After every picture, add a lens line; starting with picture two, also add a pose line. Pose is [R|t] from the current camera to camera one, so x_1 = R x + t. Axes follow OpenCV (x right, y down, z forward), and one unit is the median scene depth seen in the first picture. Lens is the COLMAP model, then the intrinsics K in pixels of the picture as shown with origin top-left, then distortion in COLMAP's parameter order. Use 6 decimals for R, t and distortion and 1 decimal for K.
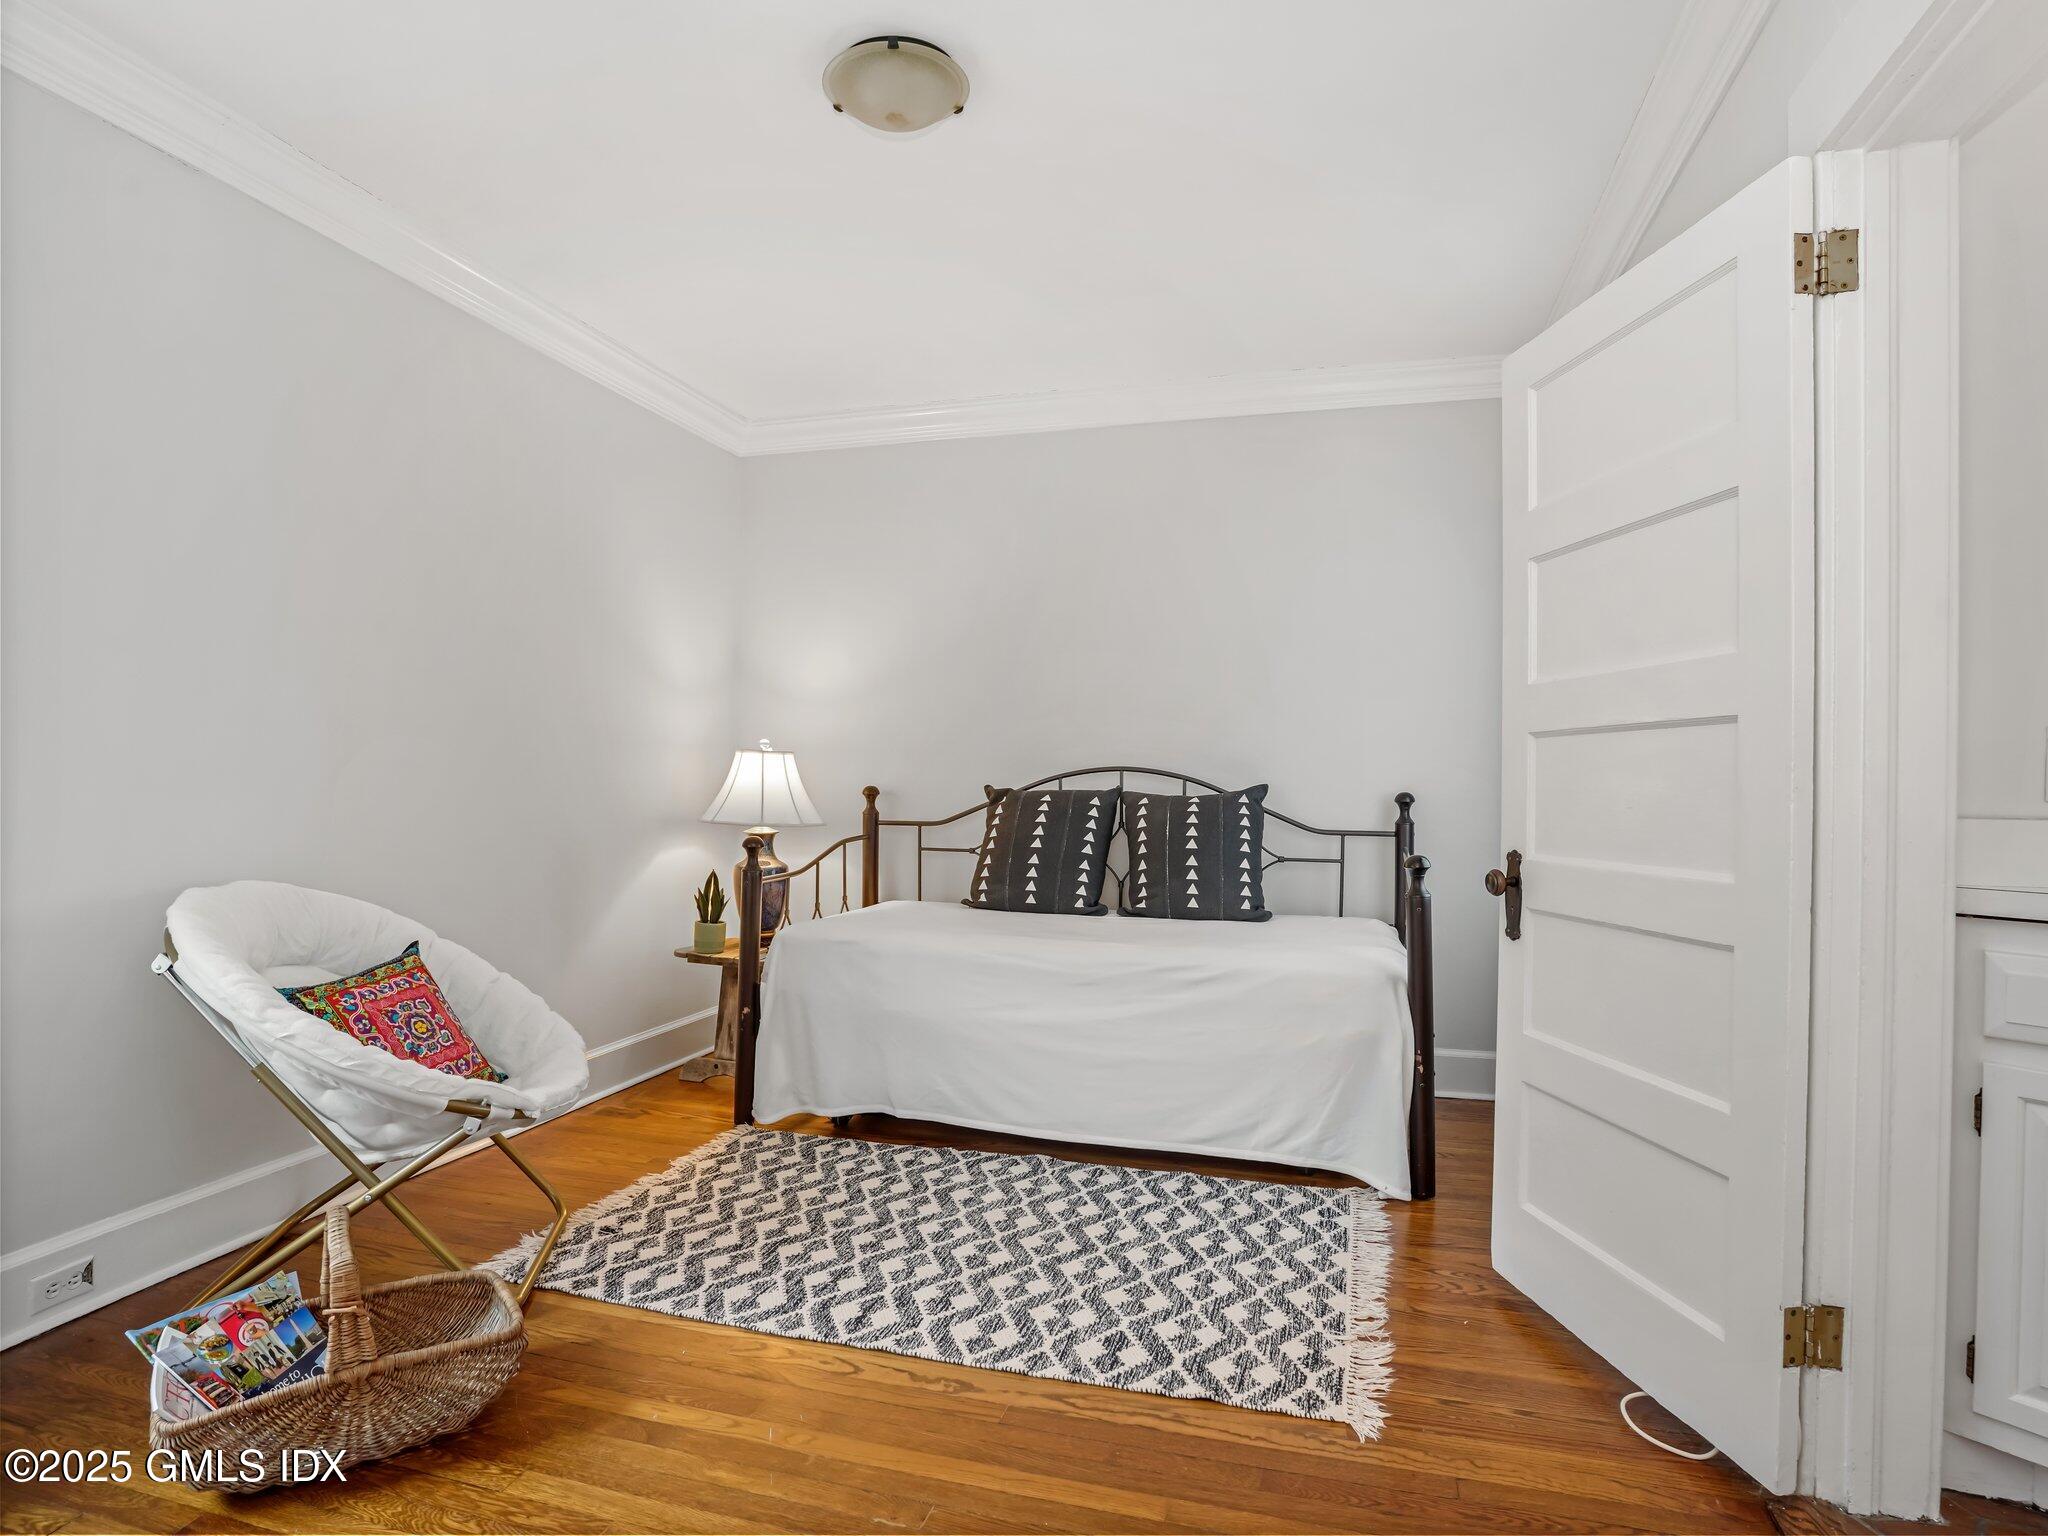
lens RADIAL K [[1142.6, 0, 1016.4], [0, 1142.6, 781.3], [0, 0, 1]] dist [-0.082573, 0.037224]
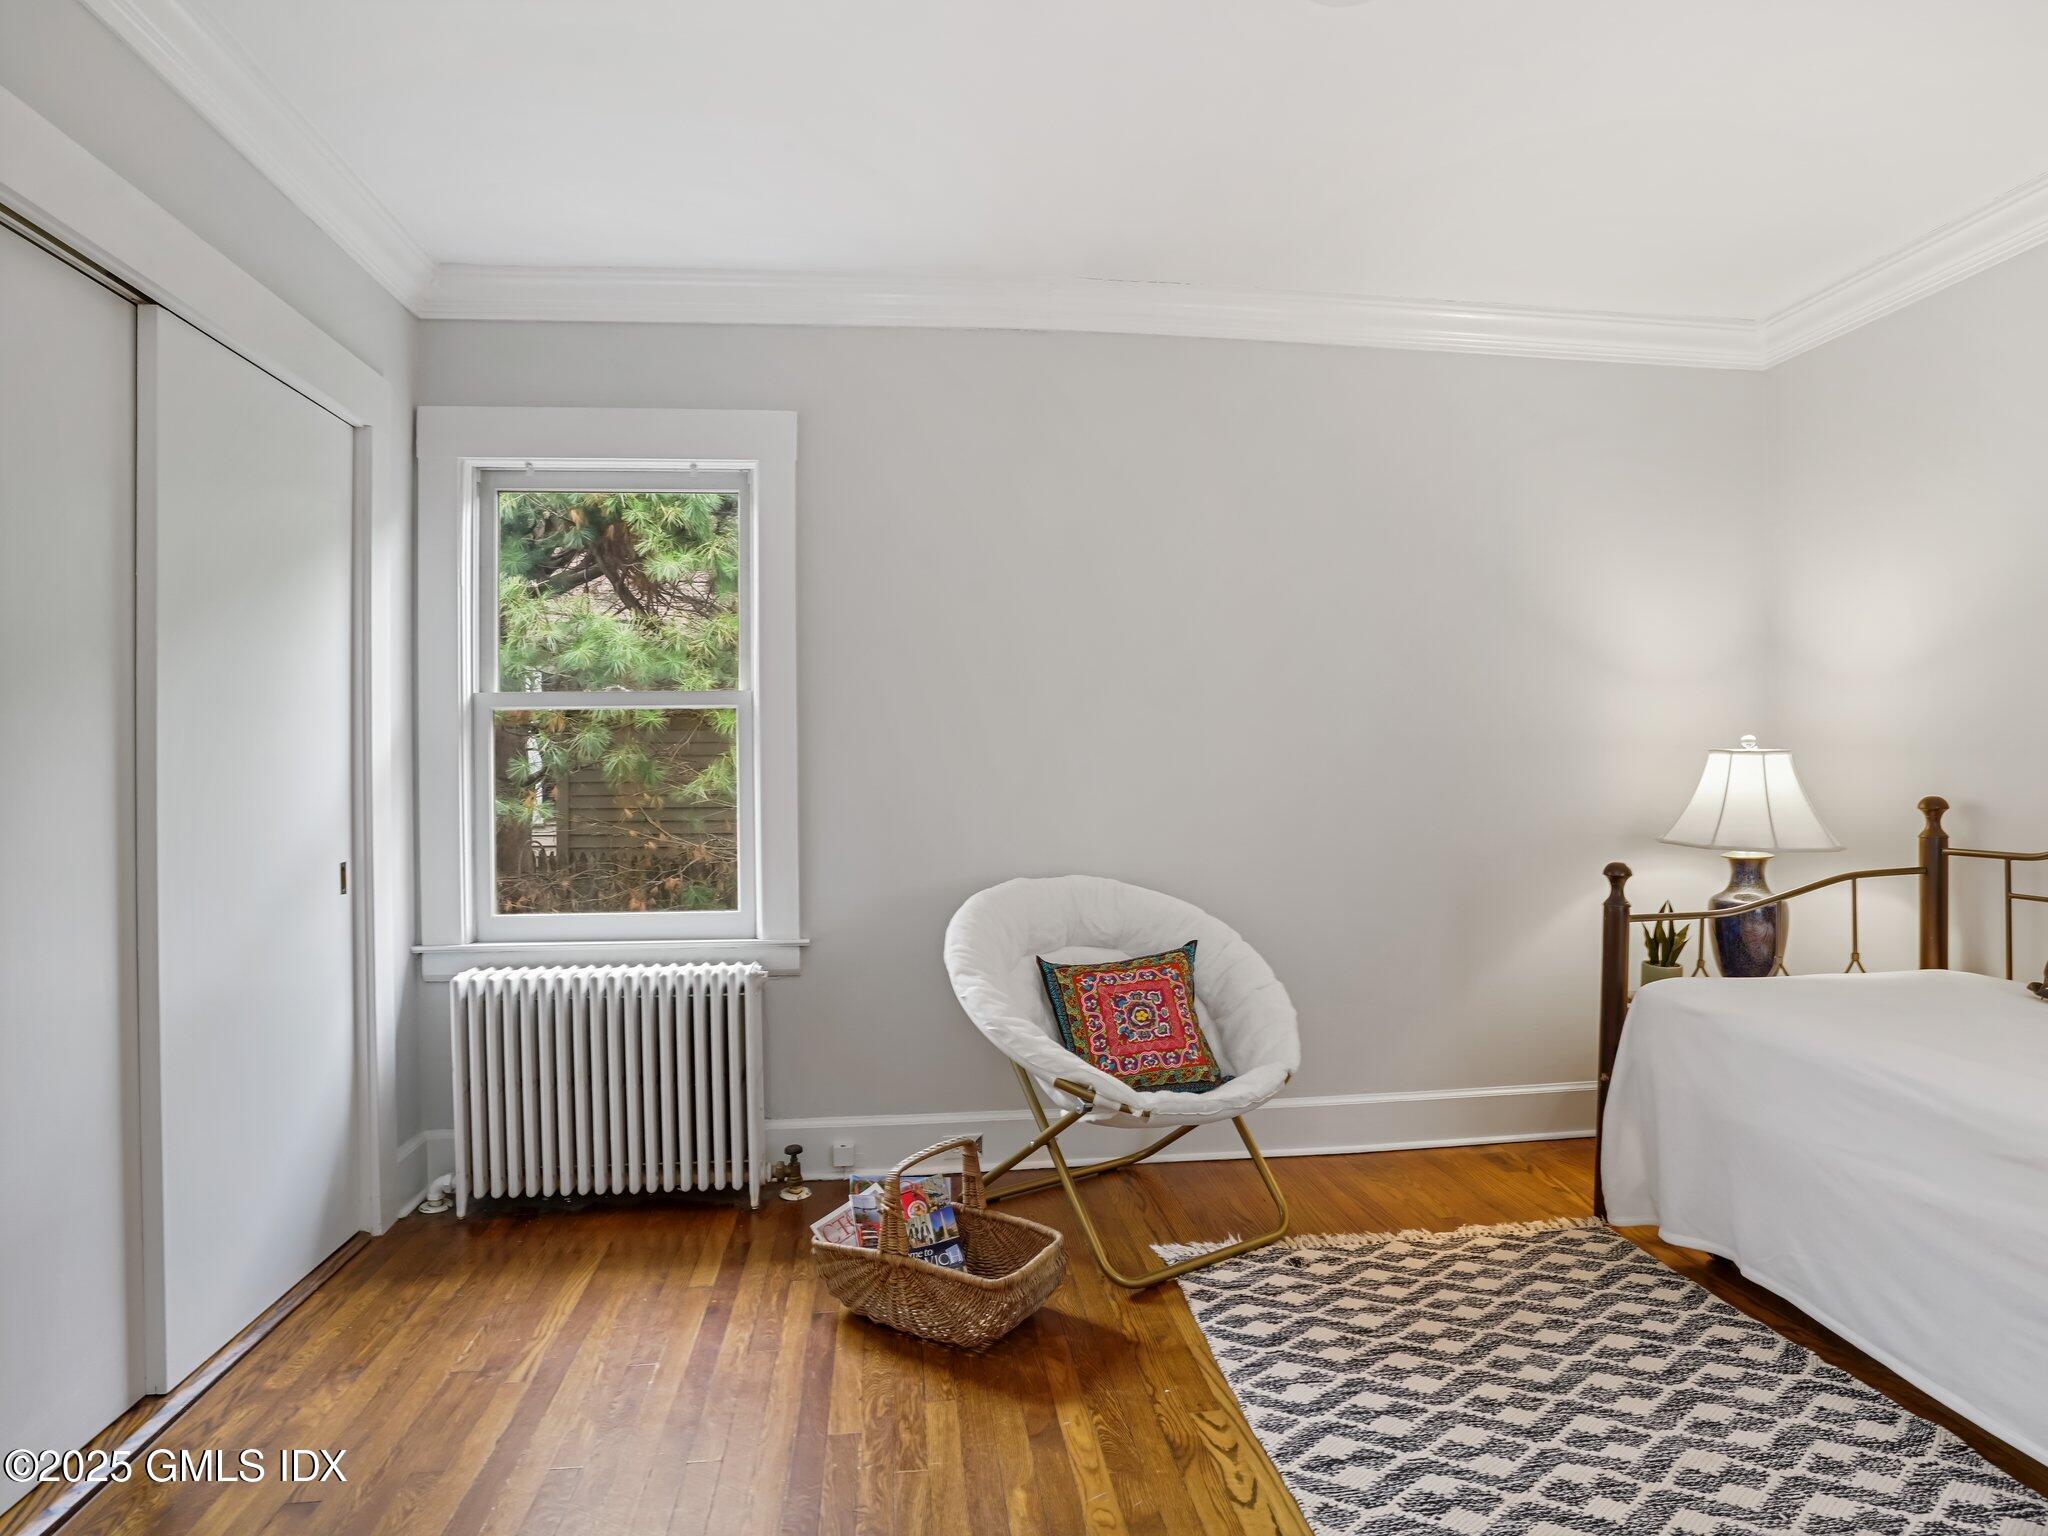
lens RADIAL K [[1142.6, 0, 1016.4], [0, 1142.6, 781.3], [0, 0, 1]] dist [-0.082573, 0.037224]
pose [[0.377540, -0.007293, -0.925965, 0.415785], [0.008929, 0.999951, -0.004235, -0.010747], [0.925950, -0.006669, 0.377586, 0.387312]]
